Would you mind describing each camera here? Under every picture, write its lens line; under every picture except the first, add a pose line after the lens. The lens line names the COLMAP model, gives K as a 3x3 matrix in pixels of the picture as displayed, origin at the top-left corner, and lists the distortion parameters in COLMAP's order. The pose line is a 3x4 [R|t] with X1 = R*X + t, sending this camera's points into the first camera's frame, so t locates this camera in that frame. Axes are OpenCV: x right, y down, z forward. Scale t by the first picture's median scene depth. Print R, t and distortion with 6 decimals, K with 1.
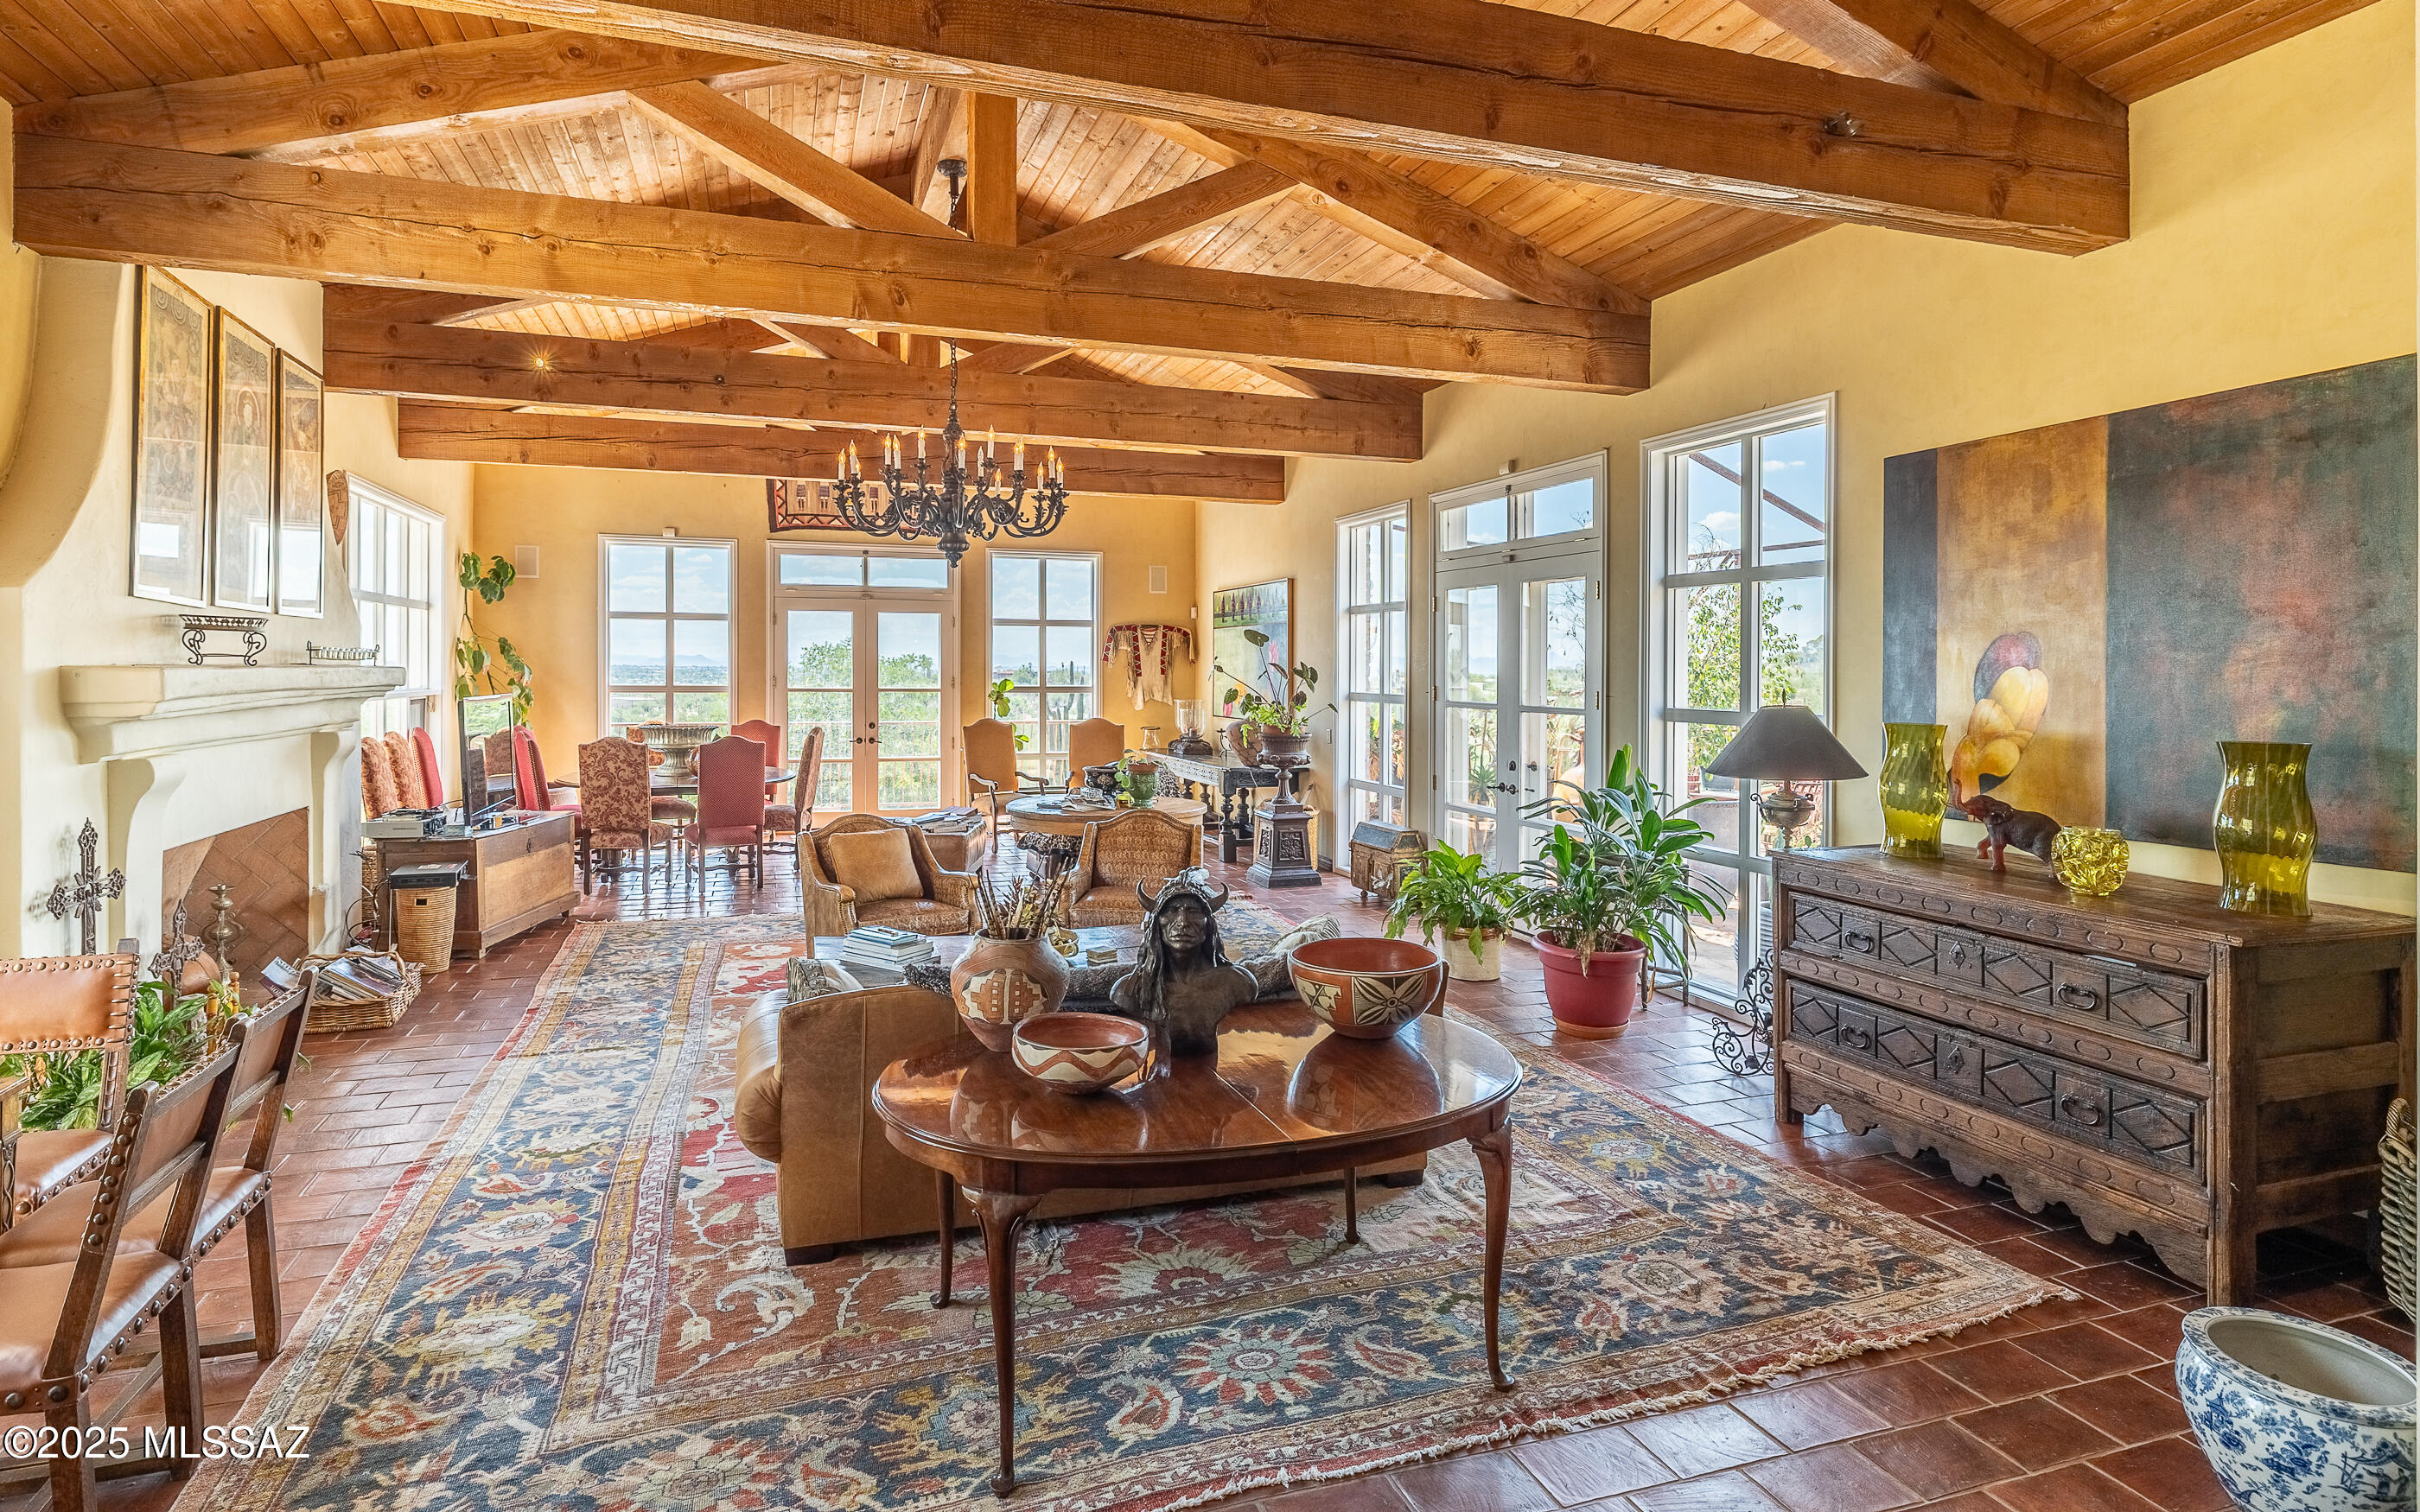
lens RADIAL K [[1162.3, 0, 1210.2], [0, 1162.3, 680.7], [0, 0, 1]] dist [-0.009977, 0.002755]
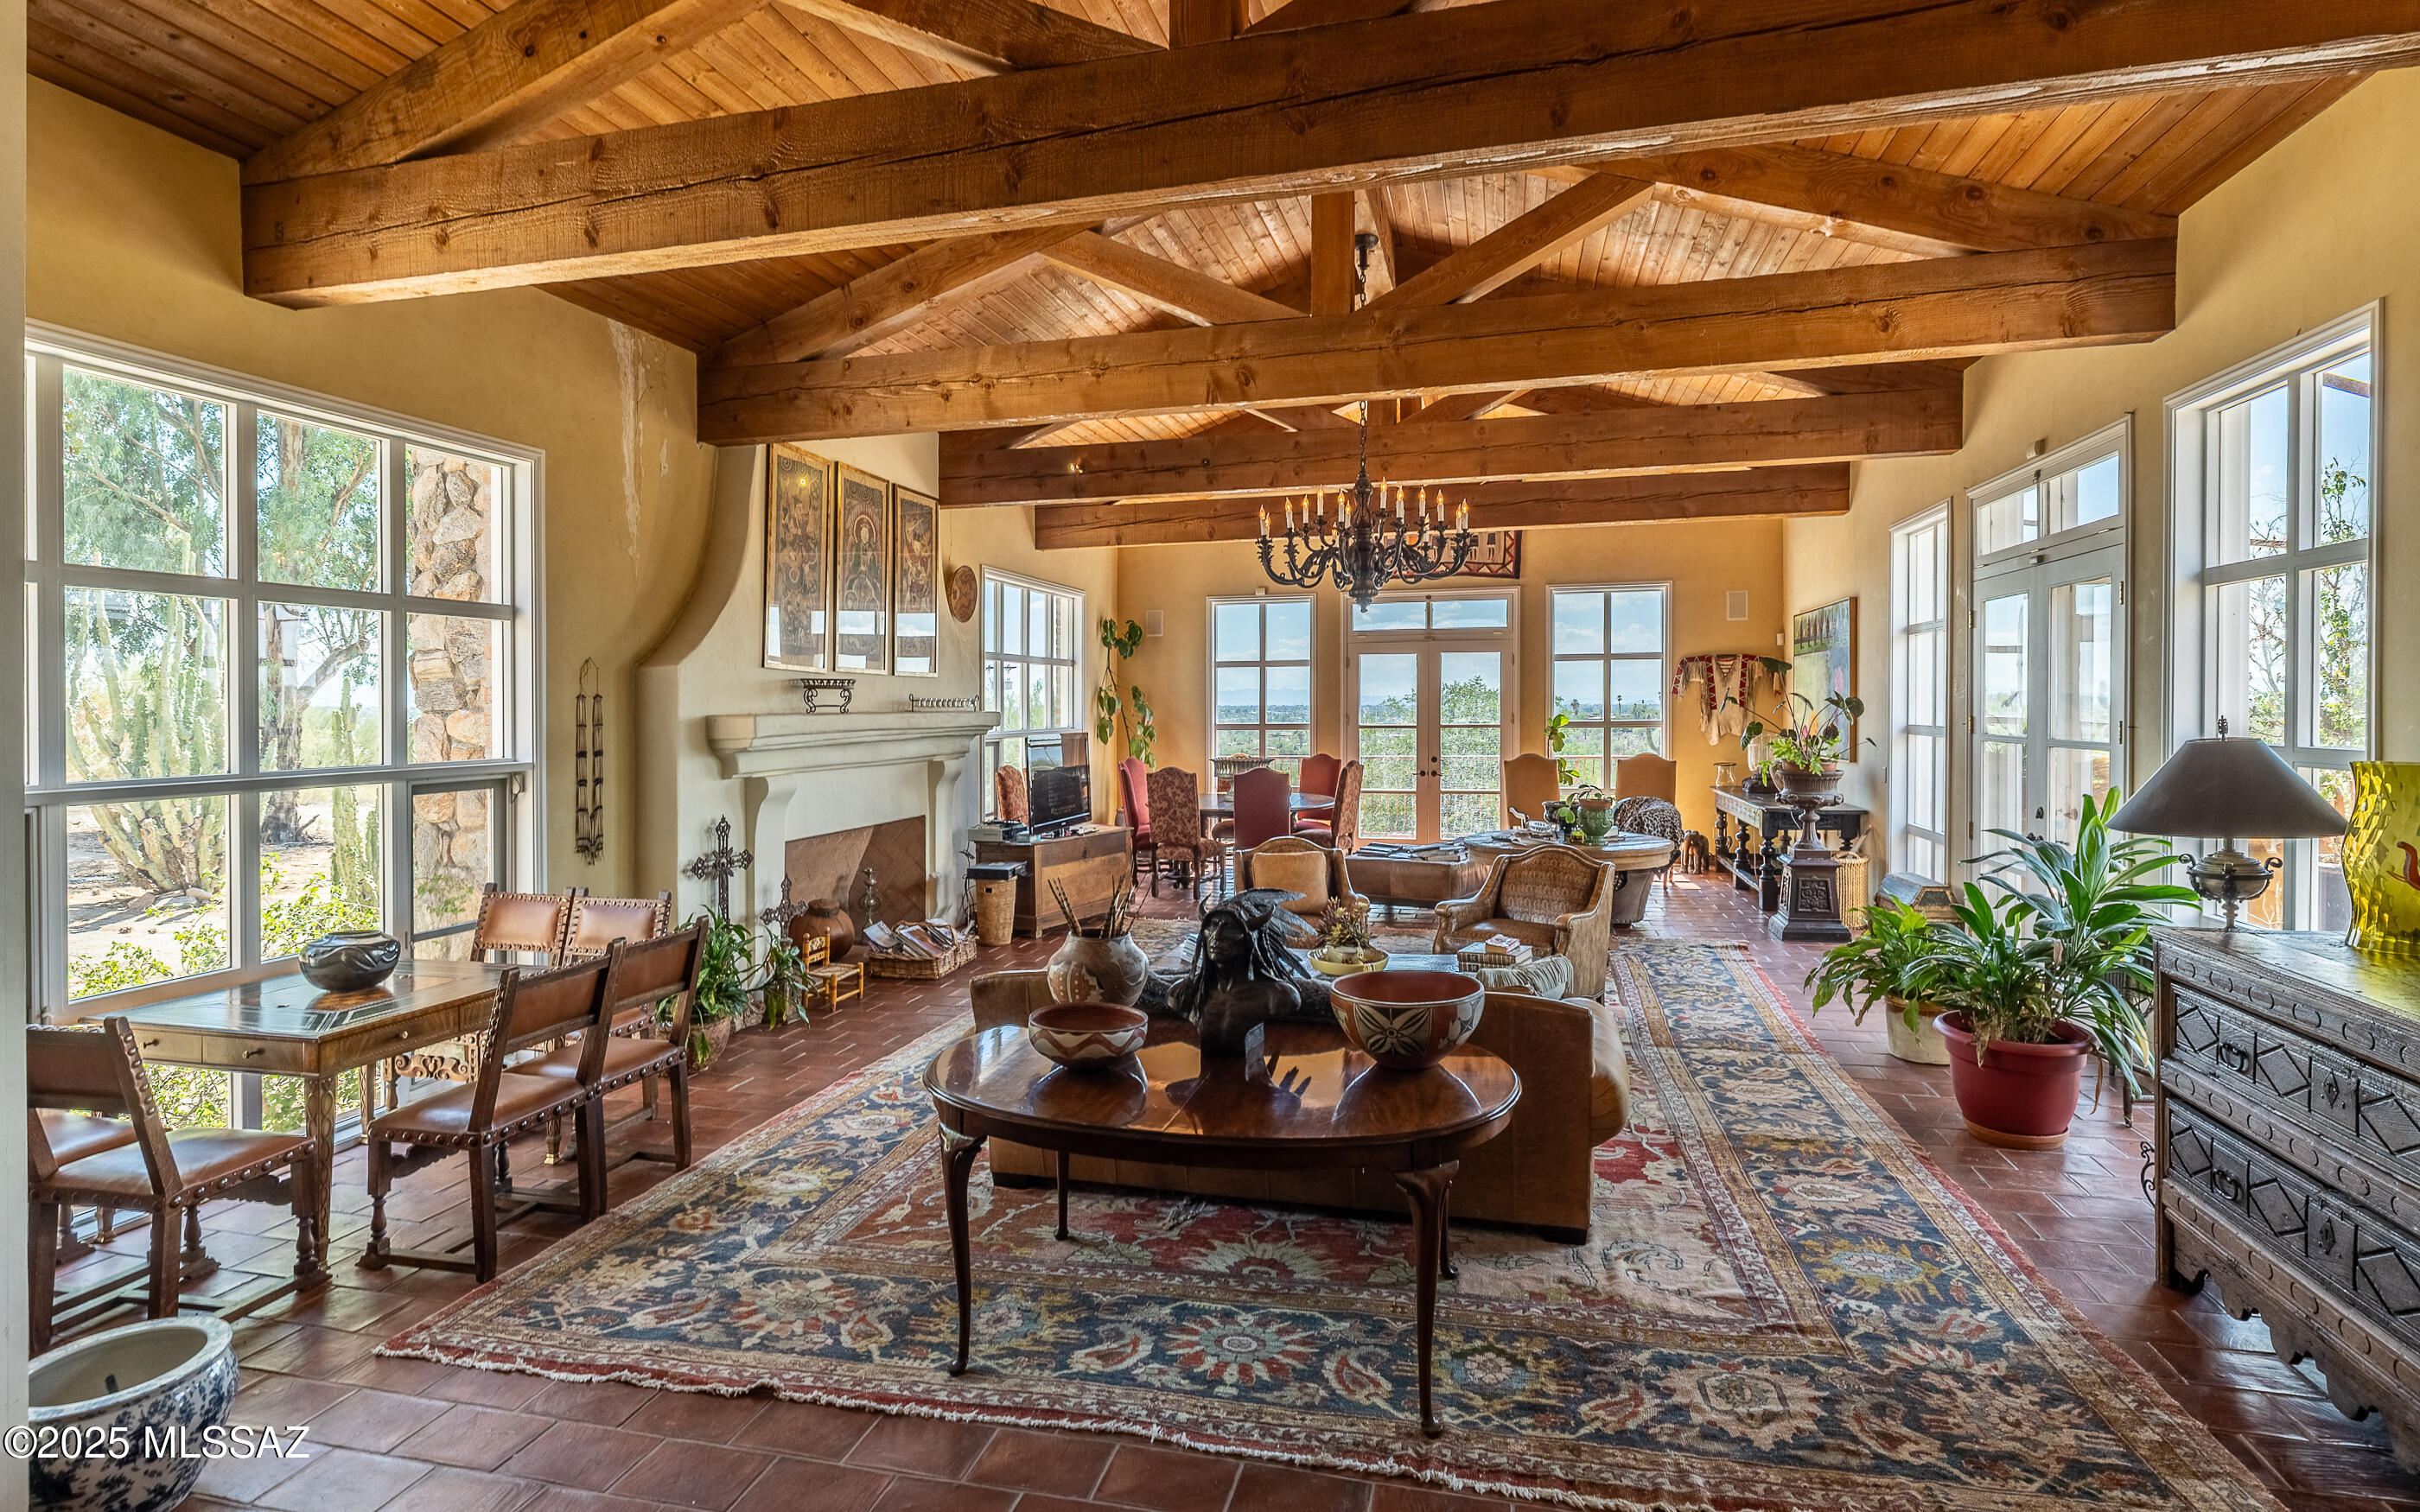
lens RADIAL K [[1162.3, 0, 1313.4], [0, 1162.3, 717.4], [0, 0, 1]] dist [-0.009977, 0.002755]
pose [[0.862779, -0.011847, -0.505443, 0.297521], [0.012240, 0.999922, -0.002544, 0.002317], [0.505433, -0.003992, 0.862856, 0.046841]]
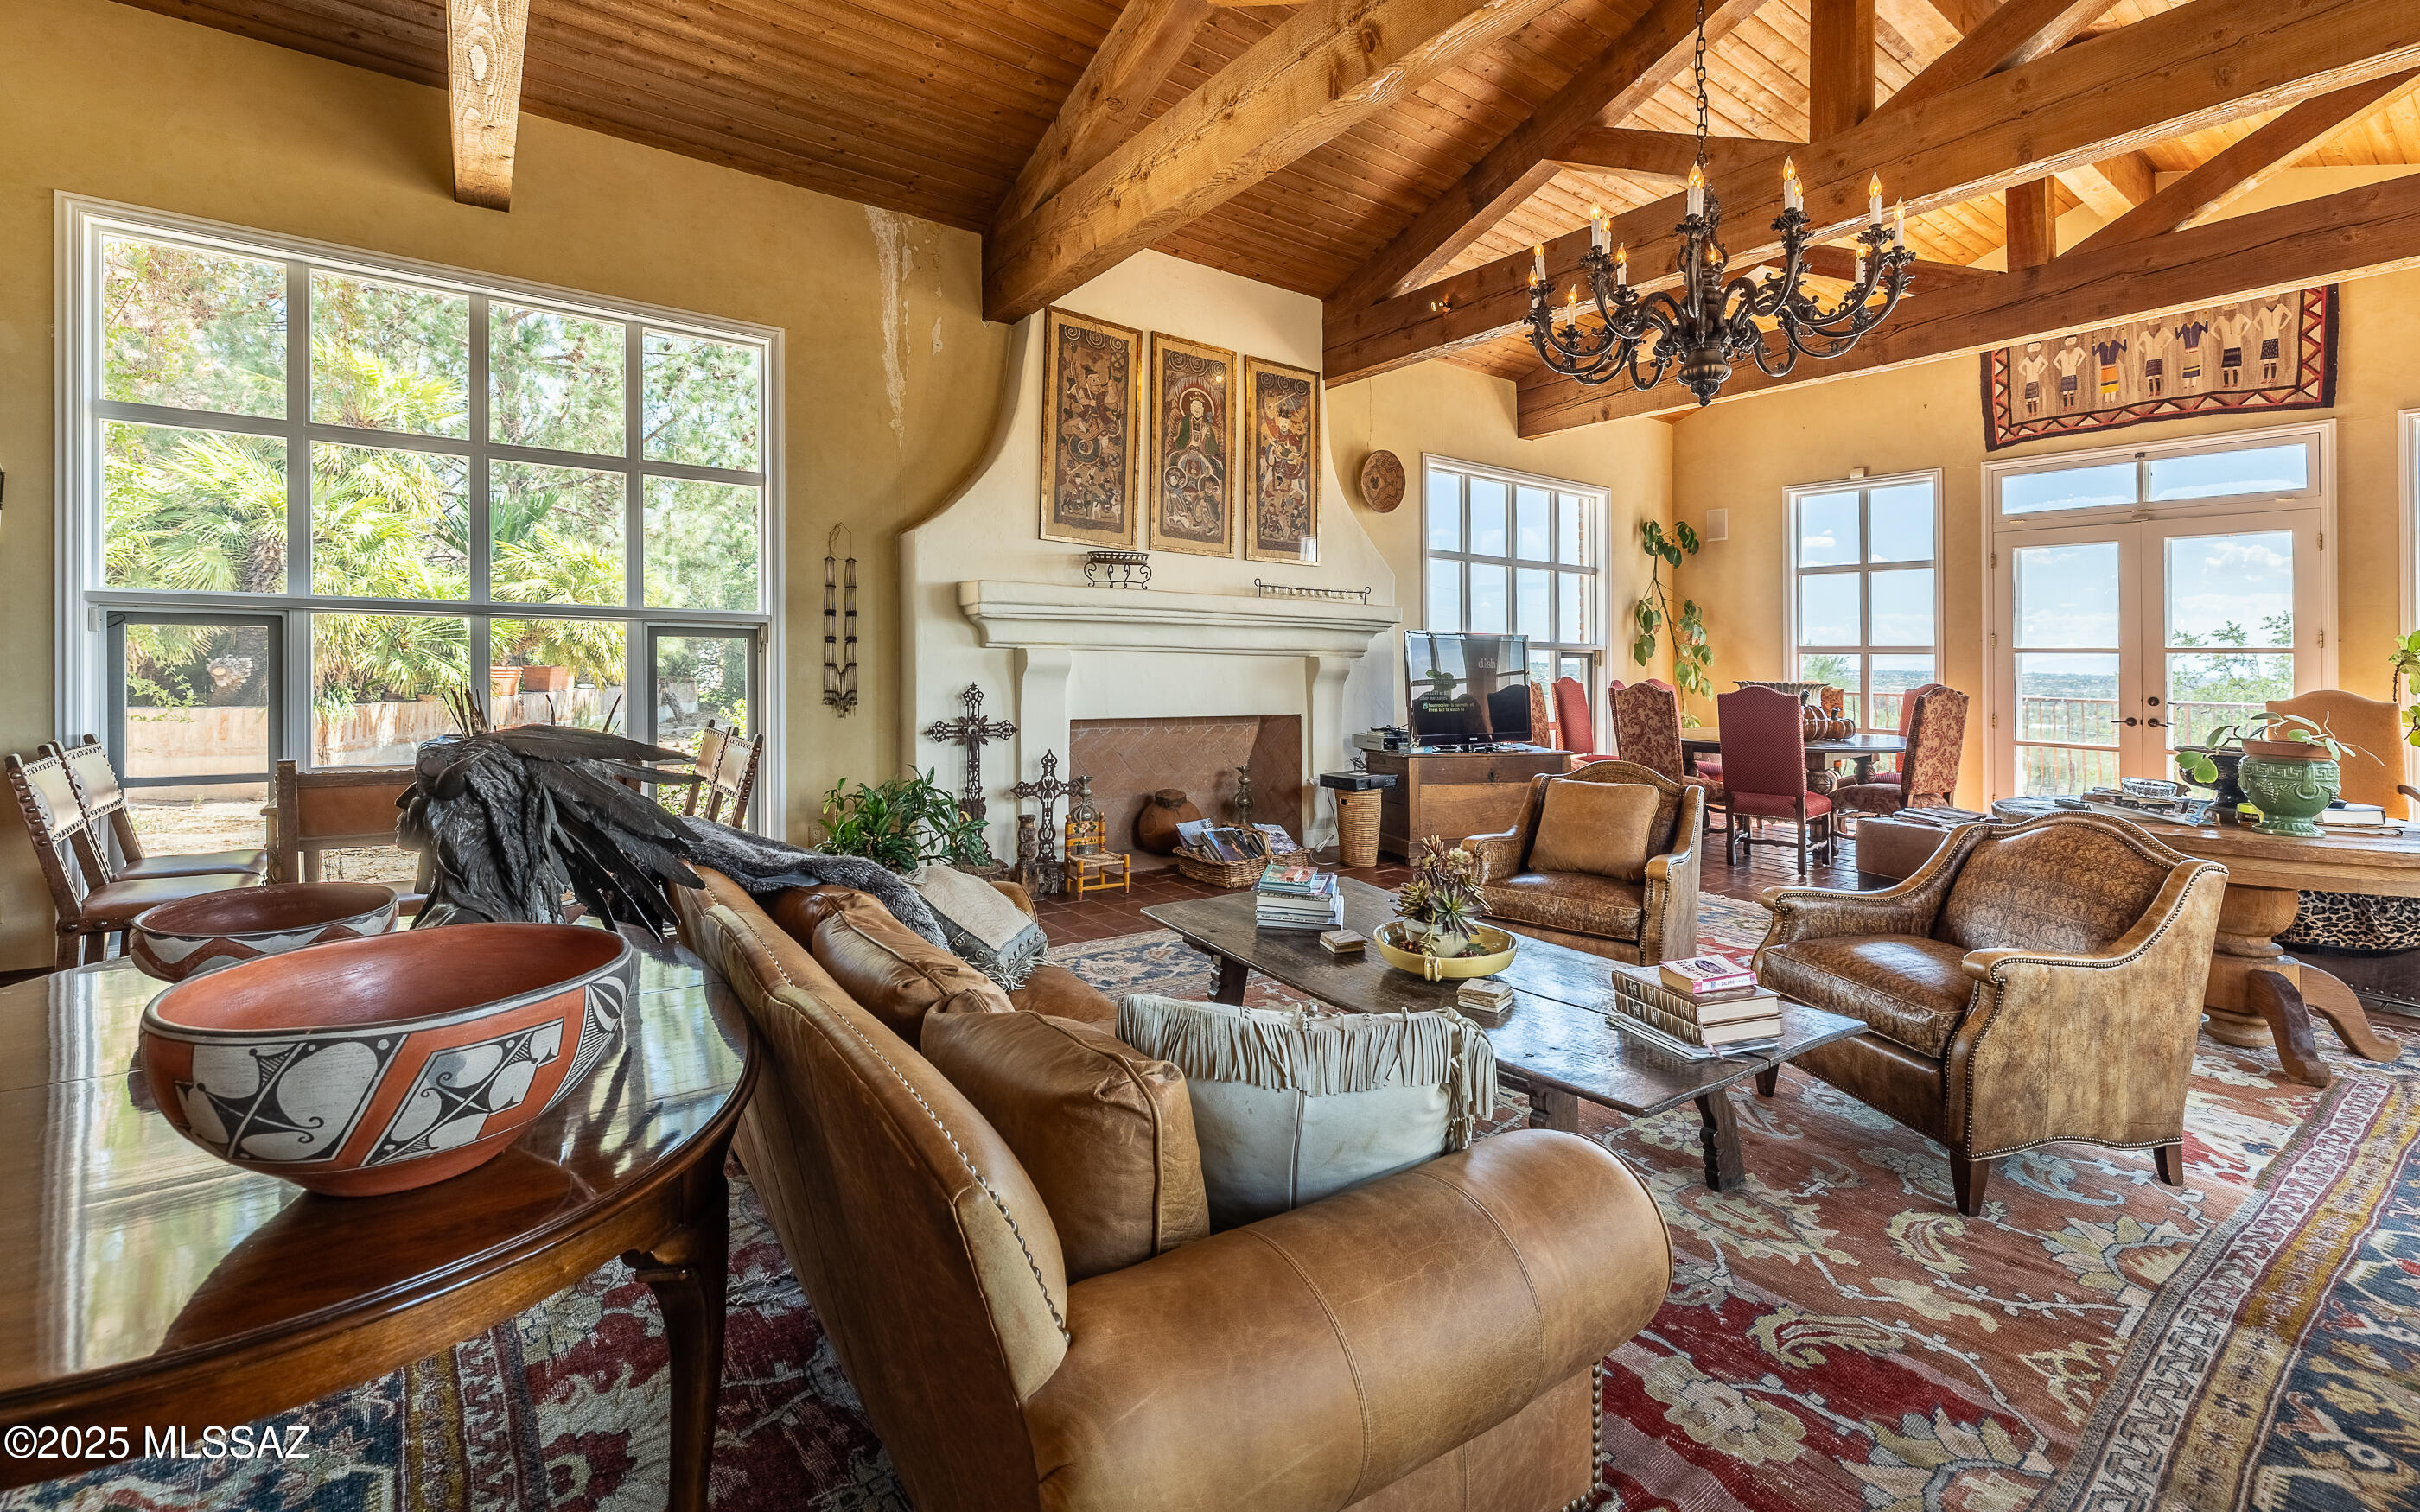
lens RADIAL K [[1048.3, 0, 1261.4], [0, 1048.3, 650.9], [0, 0, 1]] dist [-0.004834, 0.001770]
pose [[0.300175, -0.018589, -0.953703, 0.291634], [-0.017522, 0.999534, -0.024997, 0.066556], [0.953723, 0.024214, 0.299709, 0.595457]]
